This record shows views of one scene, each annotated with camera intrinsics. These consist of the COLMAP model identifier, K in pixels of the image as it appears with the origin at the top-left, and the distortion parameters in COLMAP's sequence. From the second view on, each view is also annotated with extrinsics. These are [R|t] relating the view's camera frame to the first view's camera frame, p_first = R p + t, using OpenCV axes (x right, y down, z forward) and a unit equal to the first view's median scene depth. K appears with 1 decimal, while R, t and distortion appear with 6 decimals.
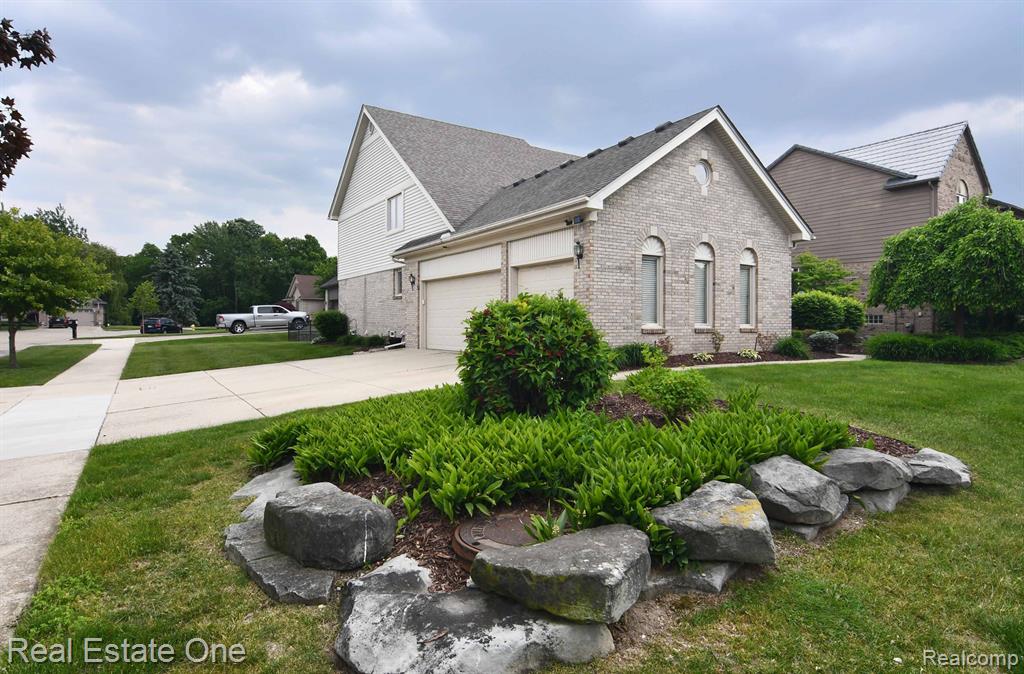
lens RADIAL K [[559.0, 0, 520.0], [0, 559.0, 330.0], [0, 0, 1]] dist [-0.002050, -0.012681]
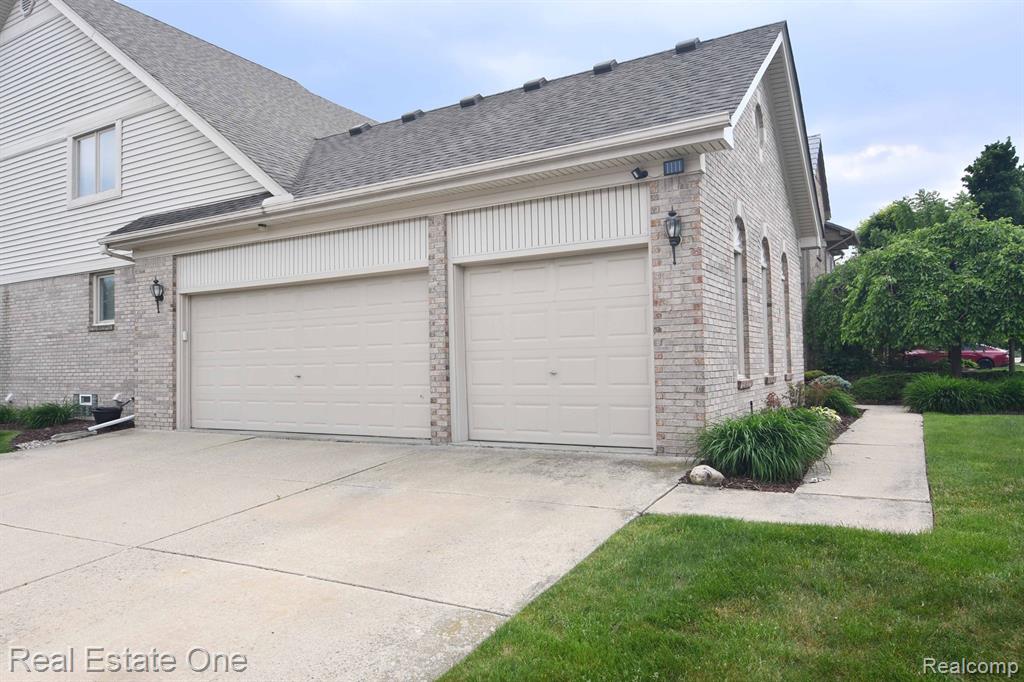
lens RADIAL K [[693.2, 0, 505.2], [0, 693.2, 340.8], [0, 0, 1]] dist [-0.002102, -0.007399]
pose [[0.901187, -0.003304, 0.433418, -0.182600], [0.024615, 0.998747, -0.043568, -0.011110], [-0.432731, 0.049932, 0.900139, 0.309922]]
